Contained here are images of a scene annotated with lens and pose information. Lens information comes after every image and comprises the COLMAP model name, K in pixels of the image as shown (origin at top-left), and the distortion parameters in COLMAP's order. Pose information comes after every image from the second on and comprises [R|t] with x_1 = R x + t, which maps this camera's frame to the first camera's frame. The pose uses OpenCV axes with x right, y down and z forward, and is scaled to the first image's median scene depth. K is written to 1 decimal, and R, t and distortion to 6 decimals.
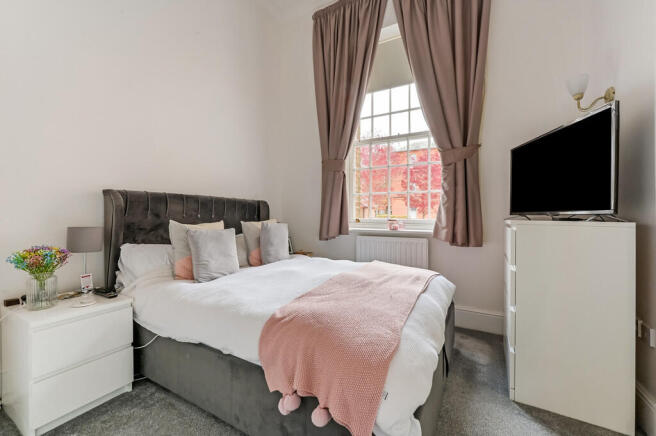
lens RADIAL K [[257.3, 0, 328.0], [0, 257.3, 218.0], [0, 0, 1]] dist [0.000283, 0.000020]
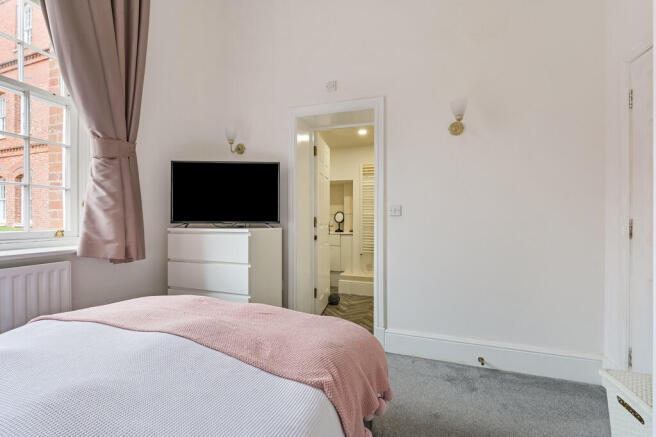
lens RADIAL K [[257.3, 0, 328.0], [0, 257.3, 218.5], [0, 0, 1]] dist [0.000283, 0.000020]
pose [[-0.173997, 0.008240, 0.984712, -0.415677], [0.019118, 0.999805, -0.004988, -0.012343], [-0.984561, 0.017958, -0.174120, 0.528190]]
